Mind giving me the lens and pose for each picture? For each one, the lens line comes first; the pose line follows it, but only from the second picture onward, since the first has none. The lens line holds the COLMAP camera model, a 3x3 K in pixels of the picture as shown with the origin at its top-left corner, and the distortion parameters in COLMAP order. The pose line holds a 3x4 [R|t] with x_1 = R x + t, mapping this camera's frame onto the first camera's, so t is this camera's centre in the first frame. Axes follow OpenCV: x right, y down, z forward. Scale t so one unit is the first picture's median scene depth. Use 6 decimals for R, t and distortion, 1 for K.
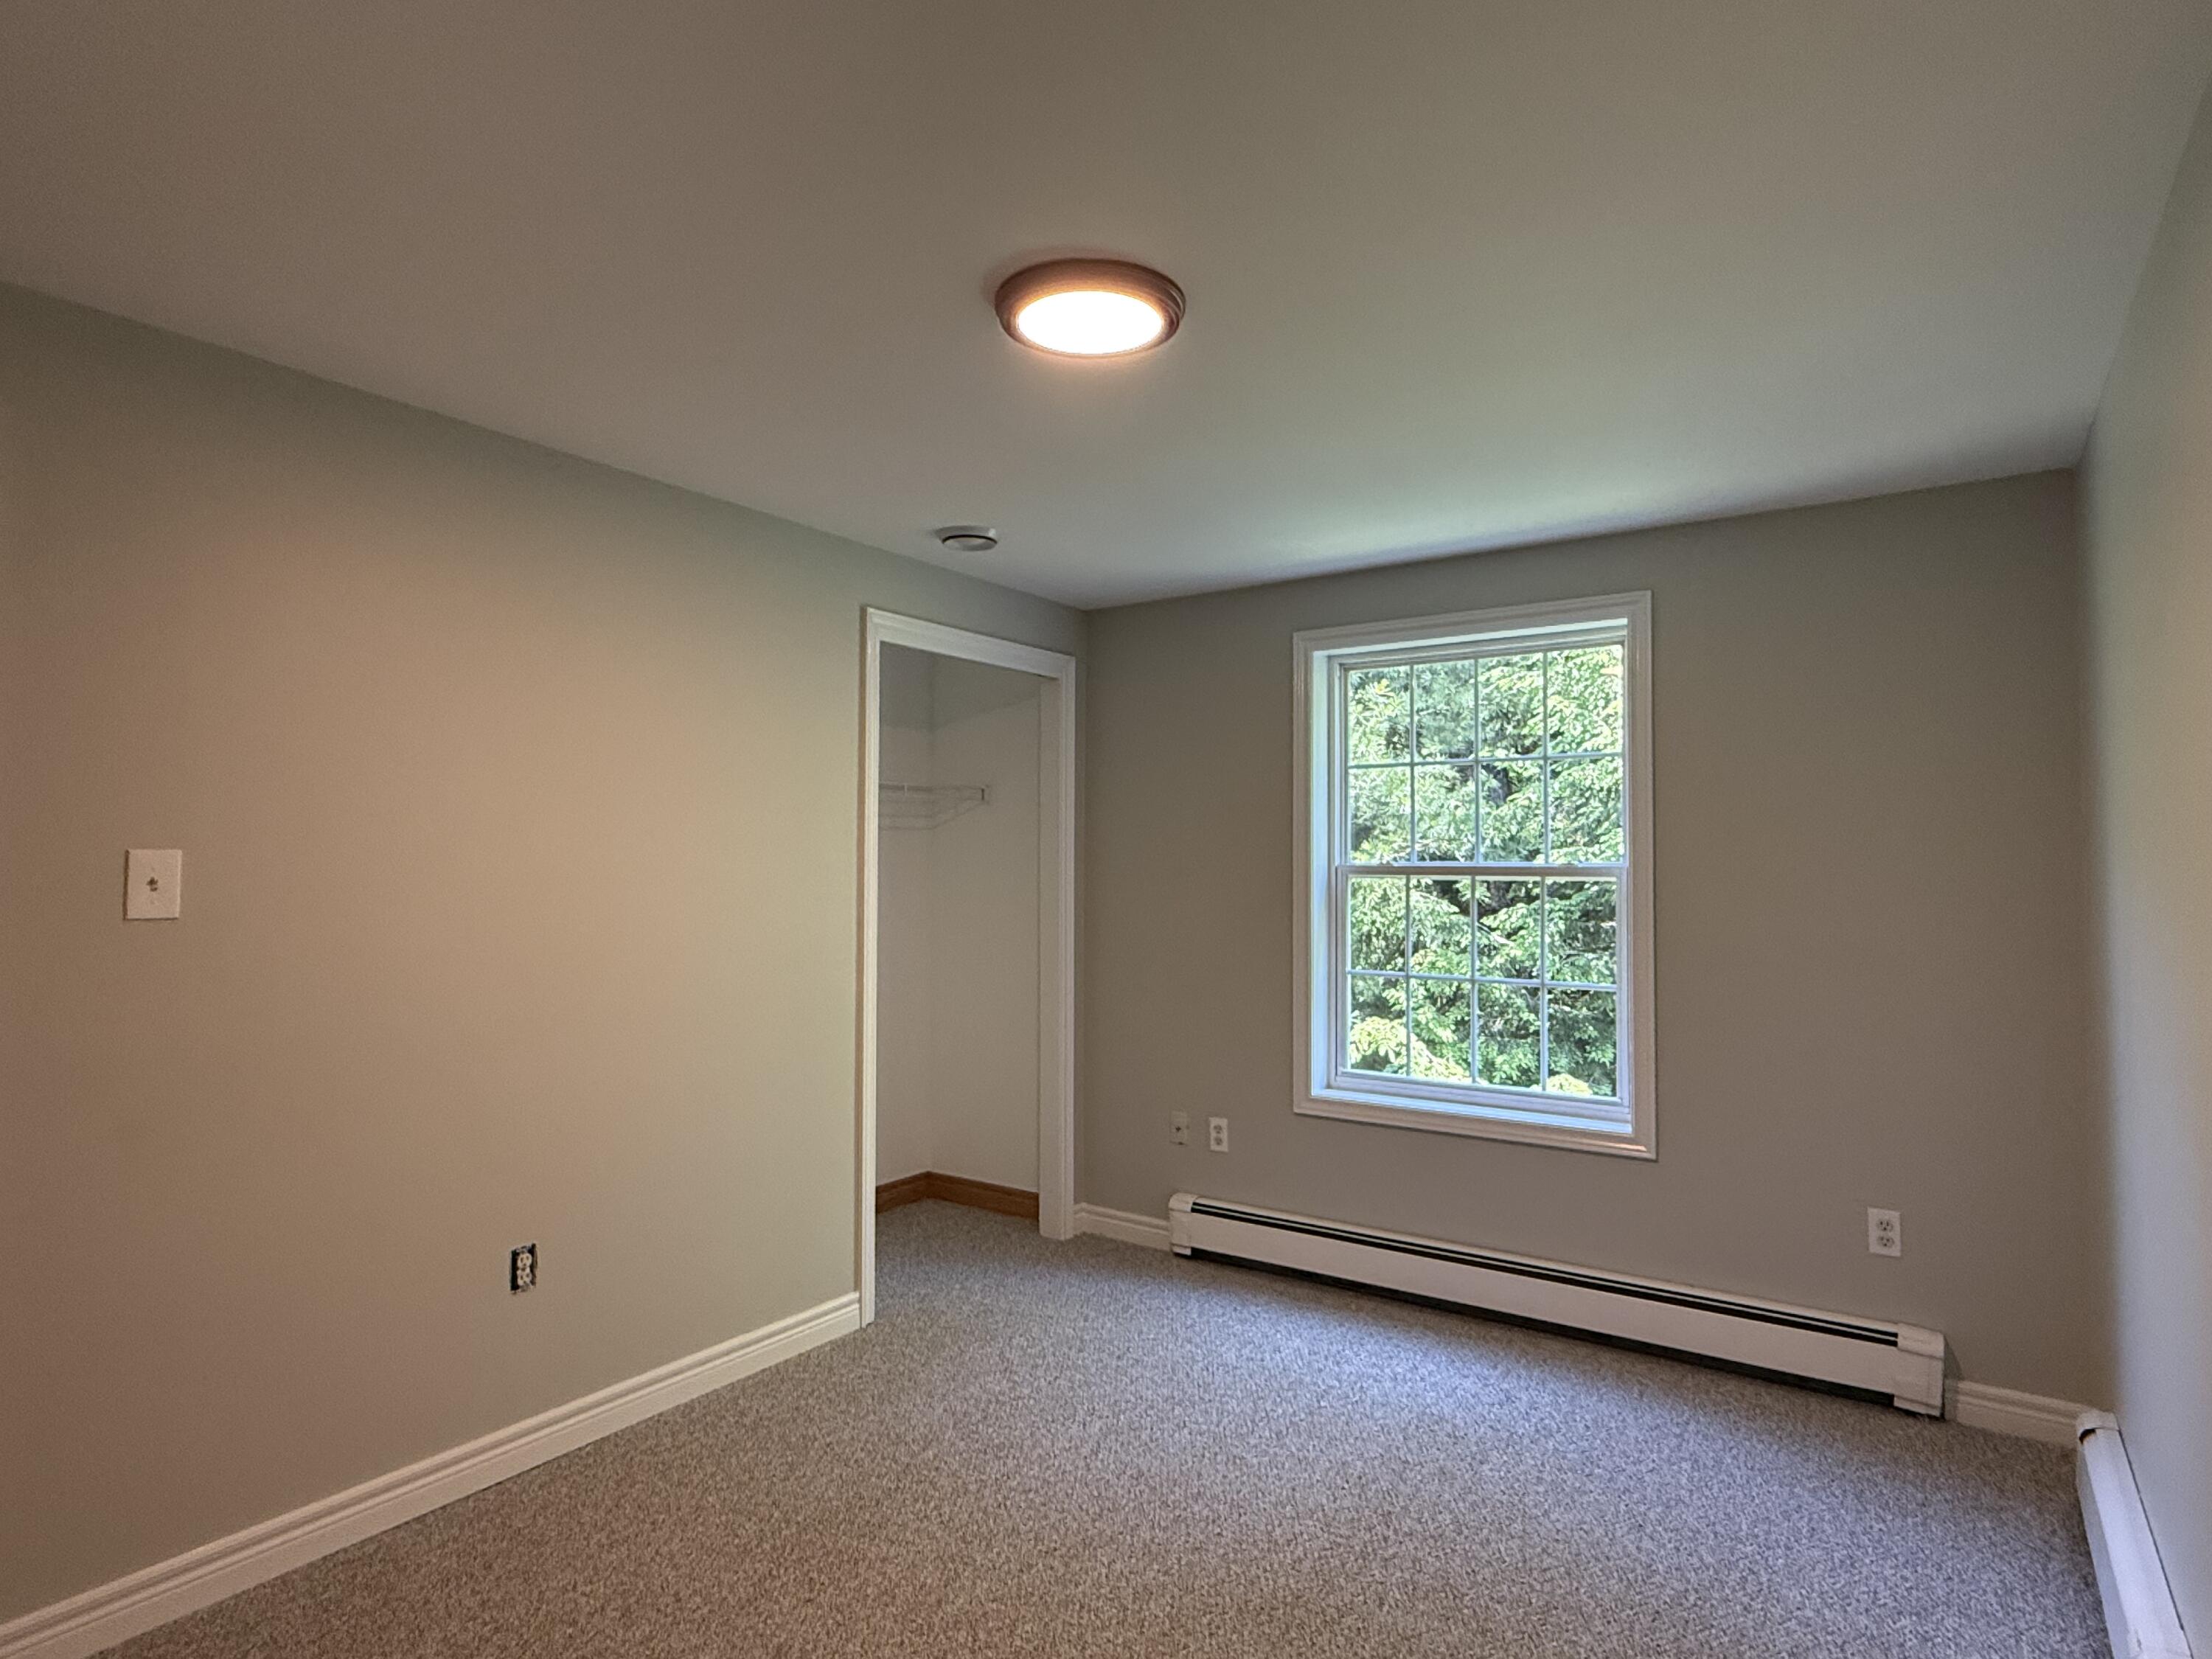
lens RADIAL K [[1212.8, 0, 1105.8], [0, 1212.8, 829.6], [0, 0, 1]] dist [0.005216, 0.002950]
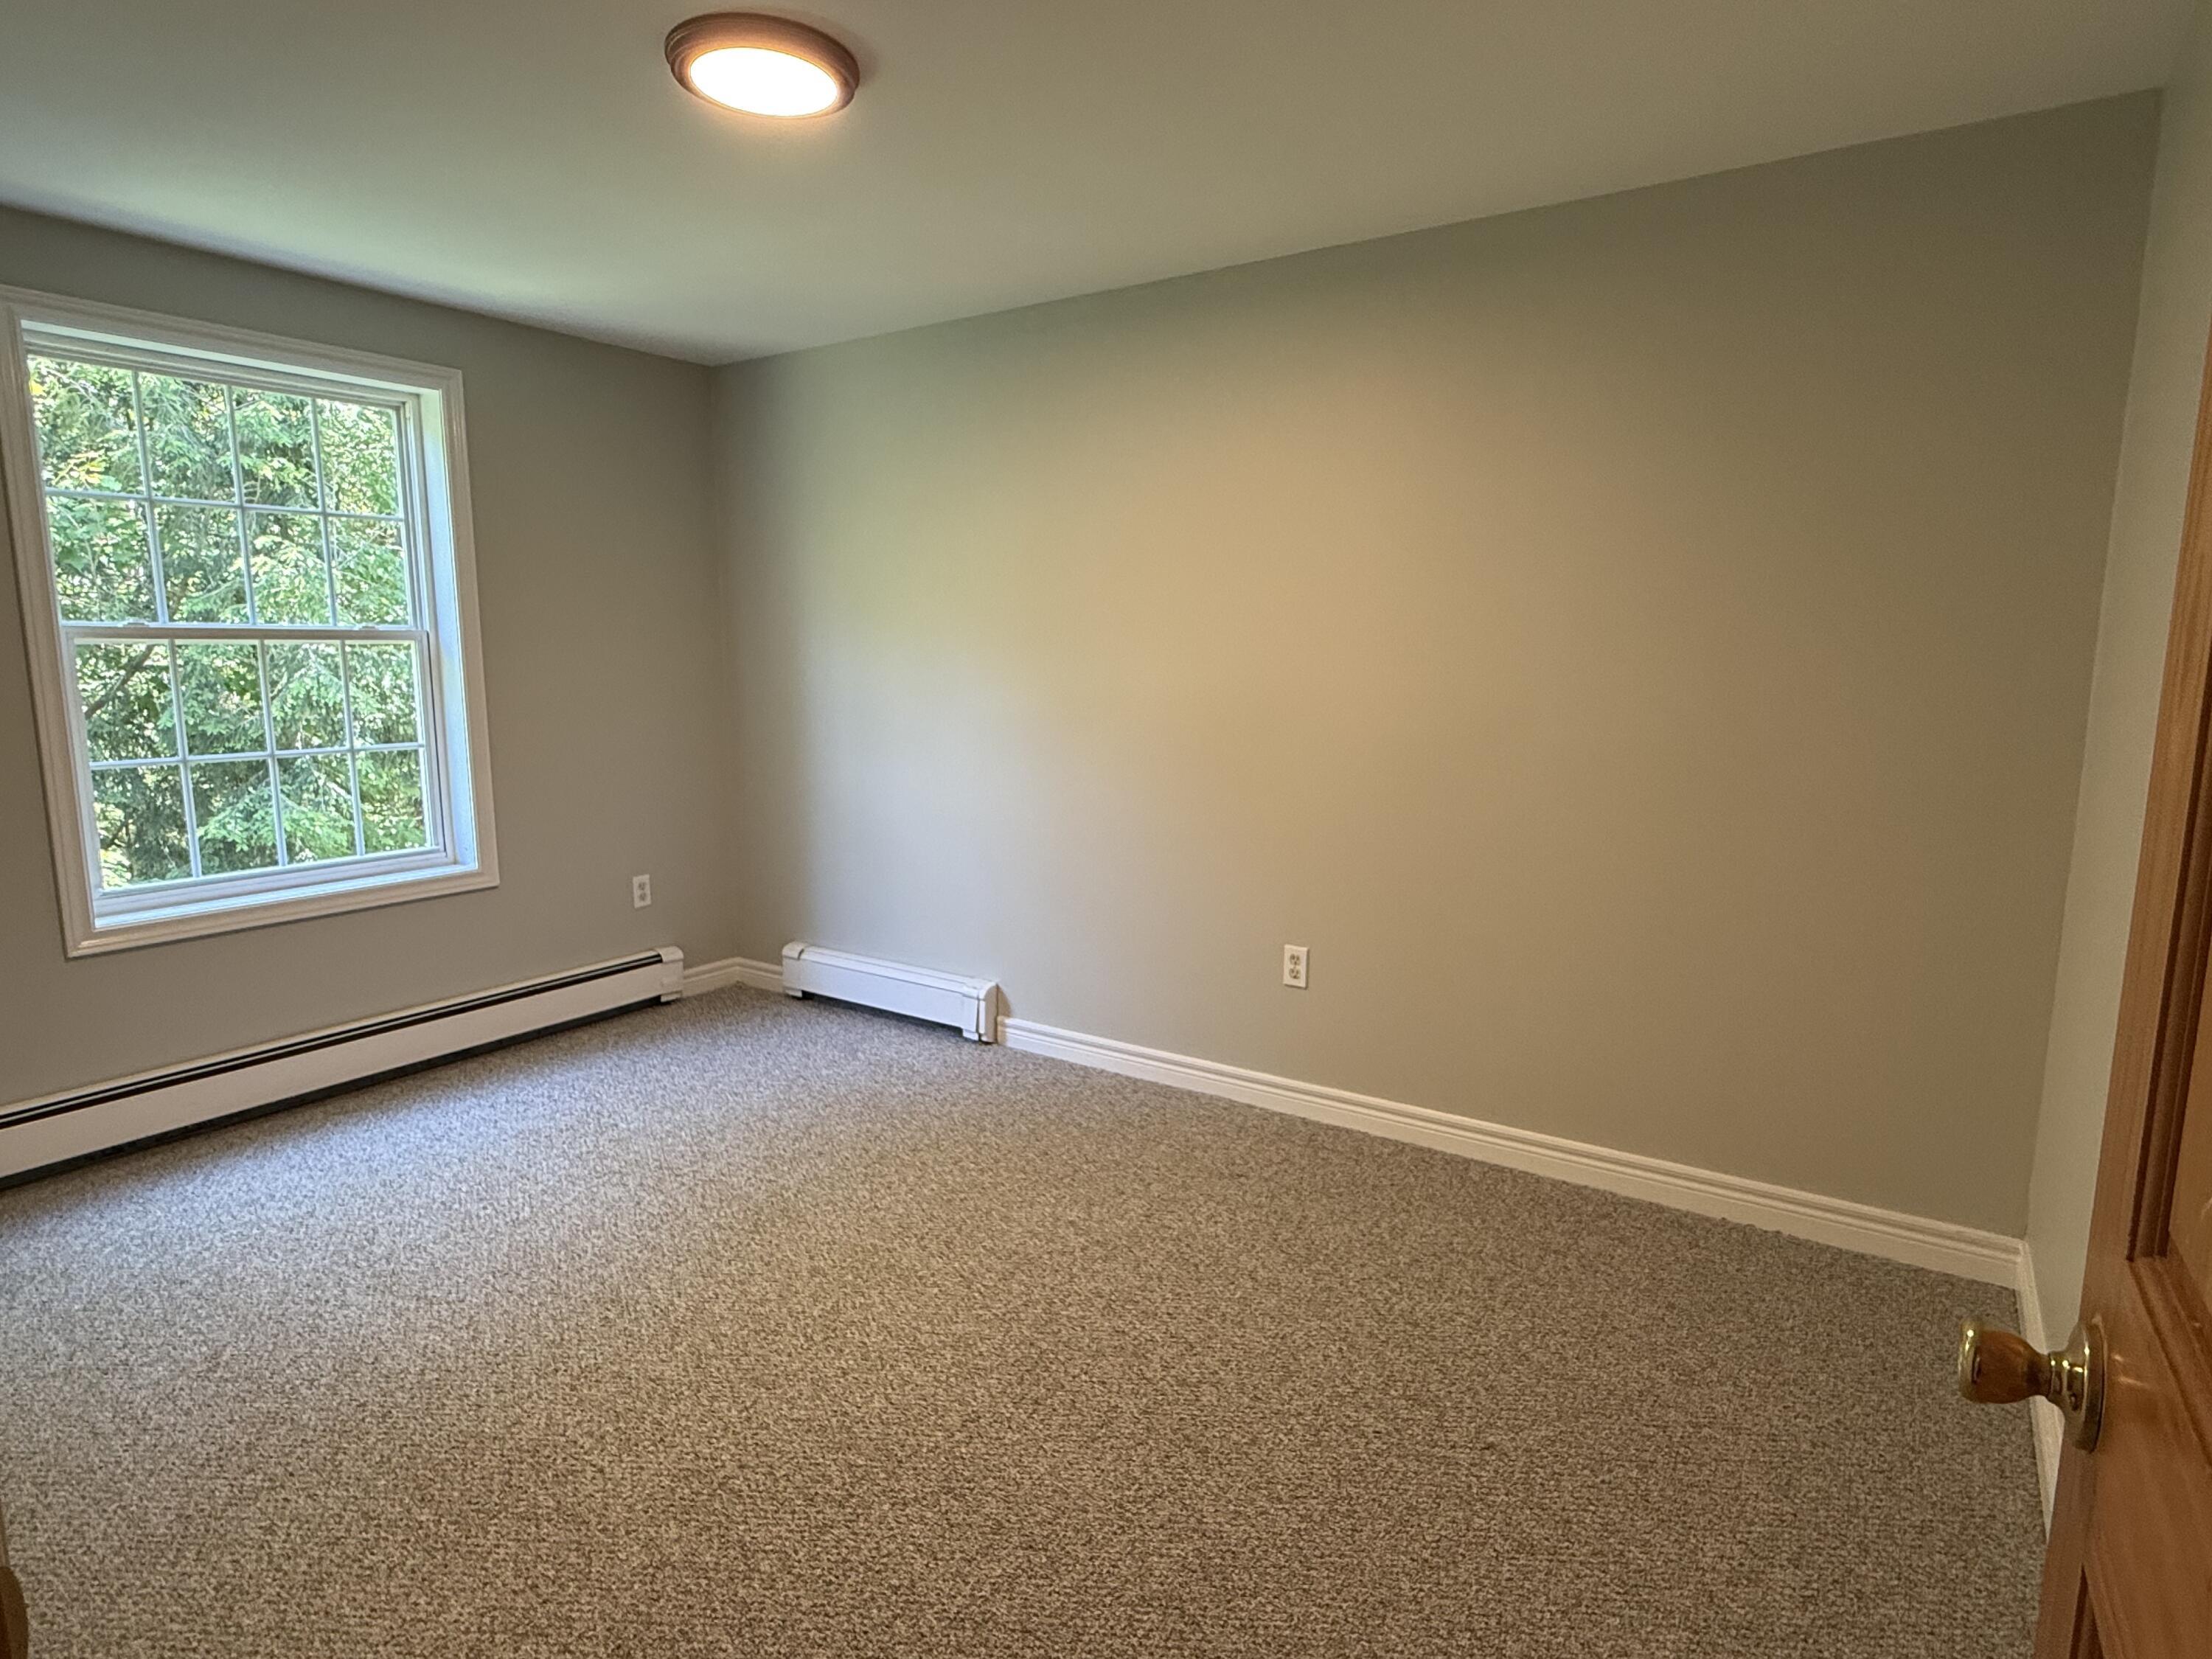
lens RADIAL K [[1212.8, 0, 1125.7], [0, 1212.8, 832.6], [0, 0, 1]] dist [0.005216, 0.002950]
pose [[-0.018614, -0.163646, 0.986343, -0.648382], [-0.040027, 0.985845, 0.162808, 0.006928], [-0.999025, -0.036450, -0.024901, 0.399157]]
